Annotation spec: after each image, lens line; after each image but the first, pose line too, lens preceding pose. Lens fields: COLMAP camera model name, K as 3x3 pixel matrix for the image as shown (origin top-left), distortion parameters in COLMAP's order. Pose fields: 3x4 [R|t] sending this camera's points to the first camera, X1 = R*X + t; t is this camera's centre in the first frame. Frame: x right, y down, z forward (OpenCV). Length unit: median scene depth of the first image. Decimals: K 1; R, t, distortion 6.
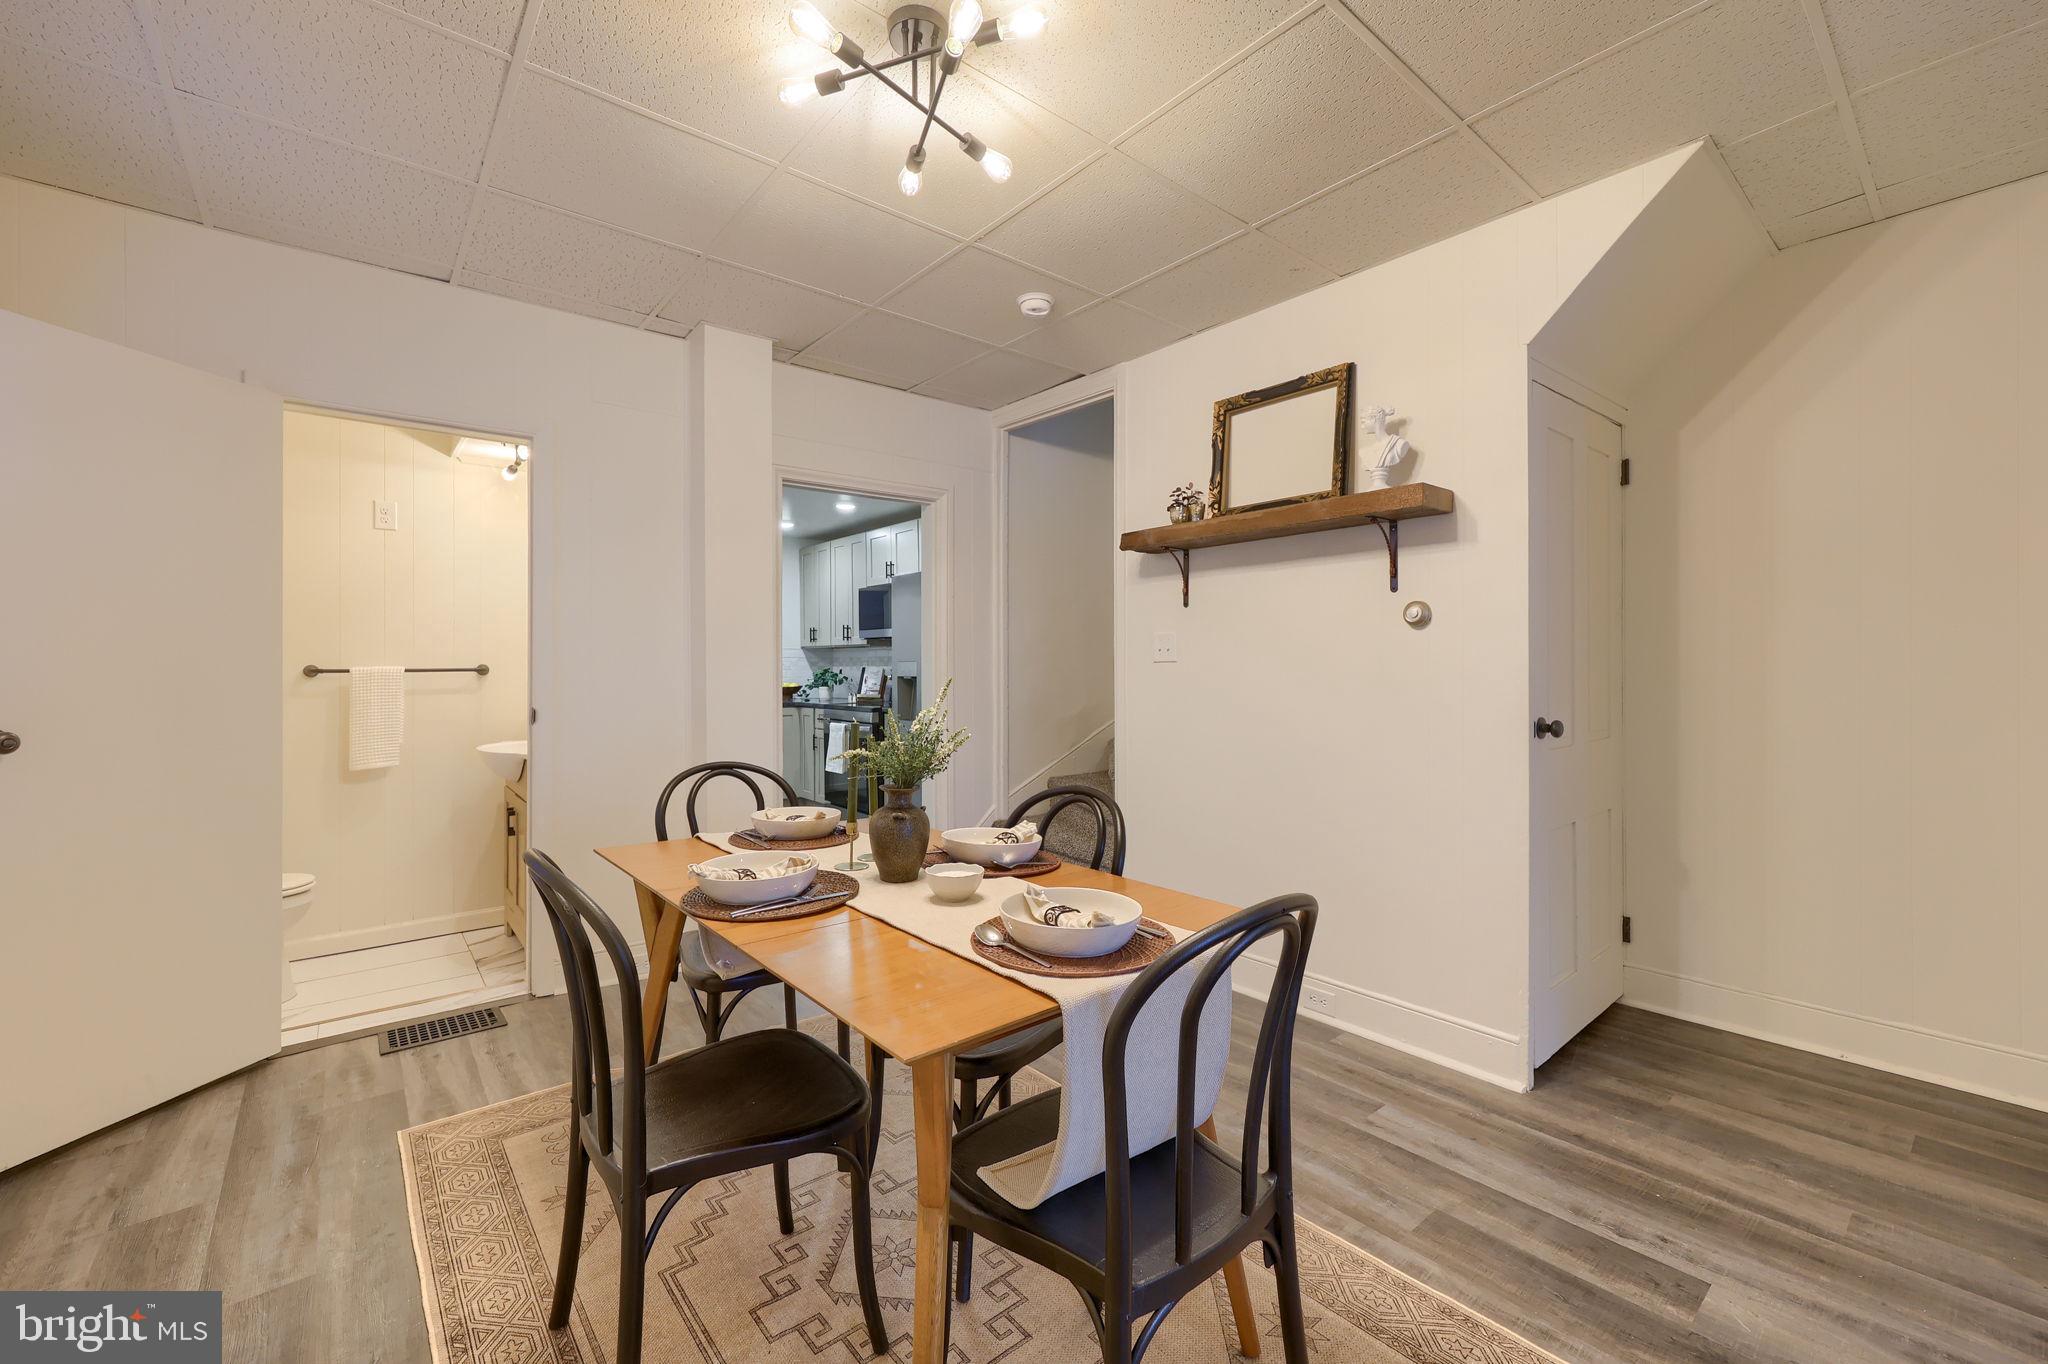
lens RADIAL K [[839.3, 0, 1032.0], [0, 839.3, 665.0], [0, 0, 1]] dist [-0.000632, 0.000040]
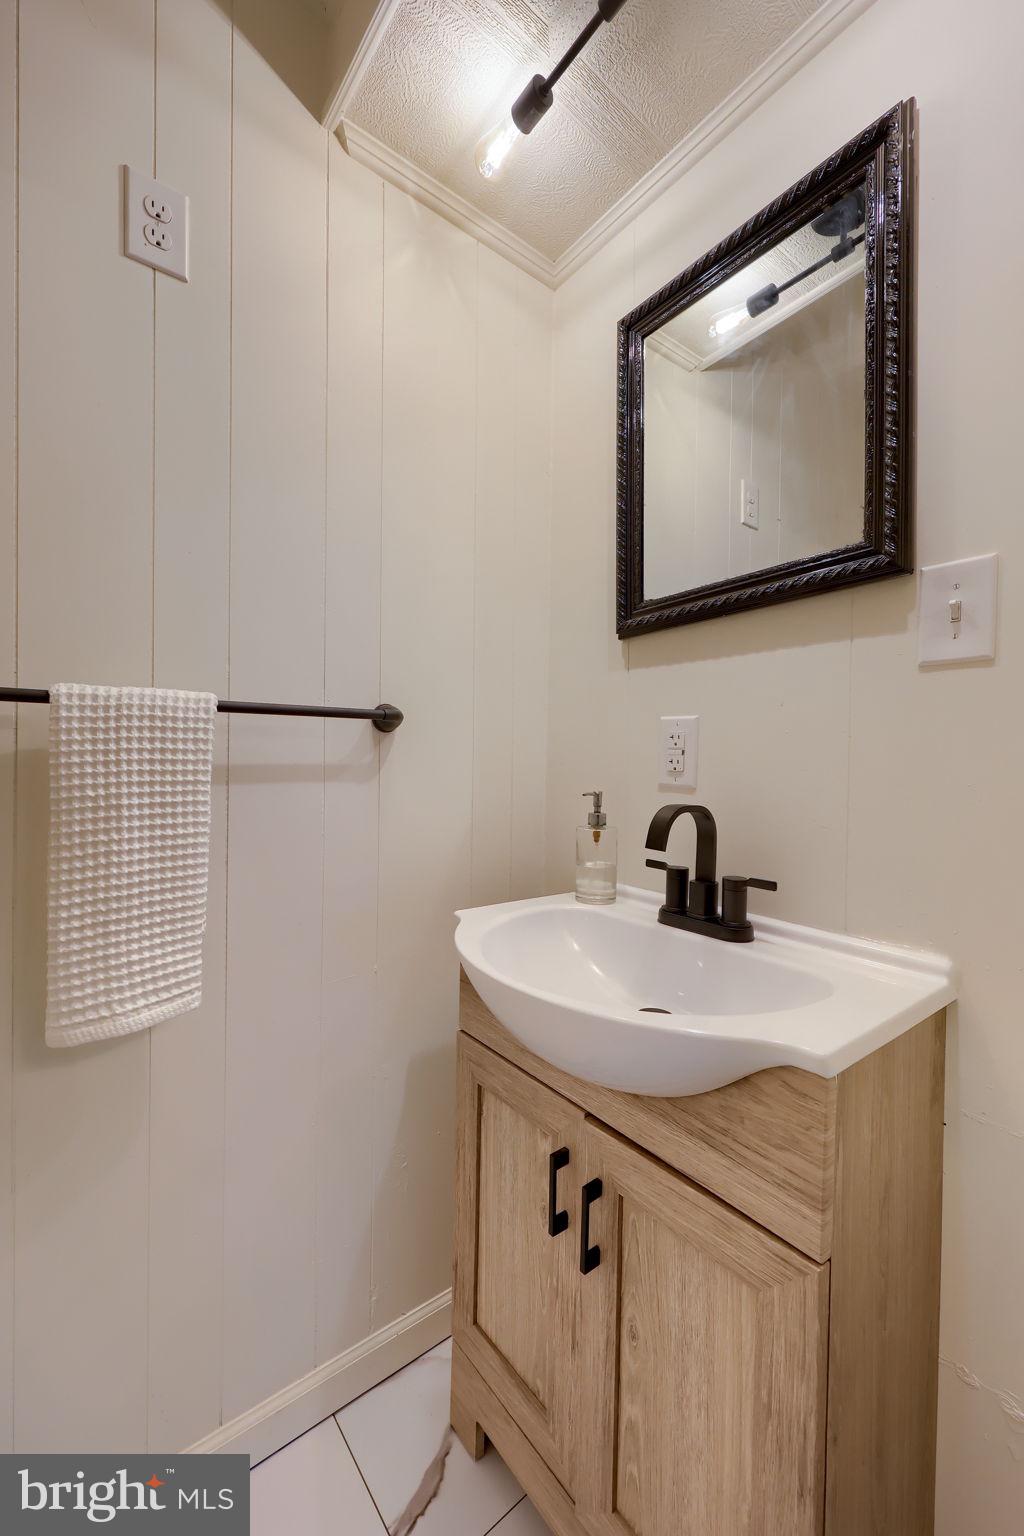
lens RADIAL K [[629.4, 0, 514.2], [0, 629.4, 769.0], [0, 0, 1]] dist [-0.000632, 0.000040]
pose [[0.999248, 0.009103, -0.037700, -0.611320], [-0.008652, 0.999889, 0.012114, 0.026390], [0.037806, -0.011779, 0.999216, 0.747604]]
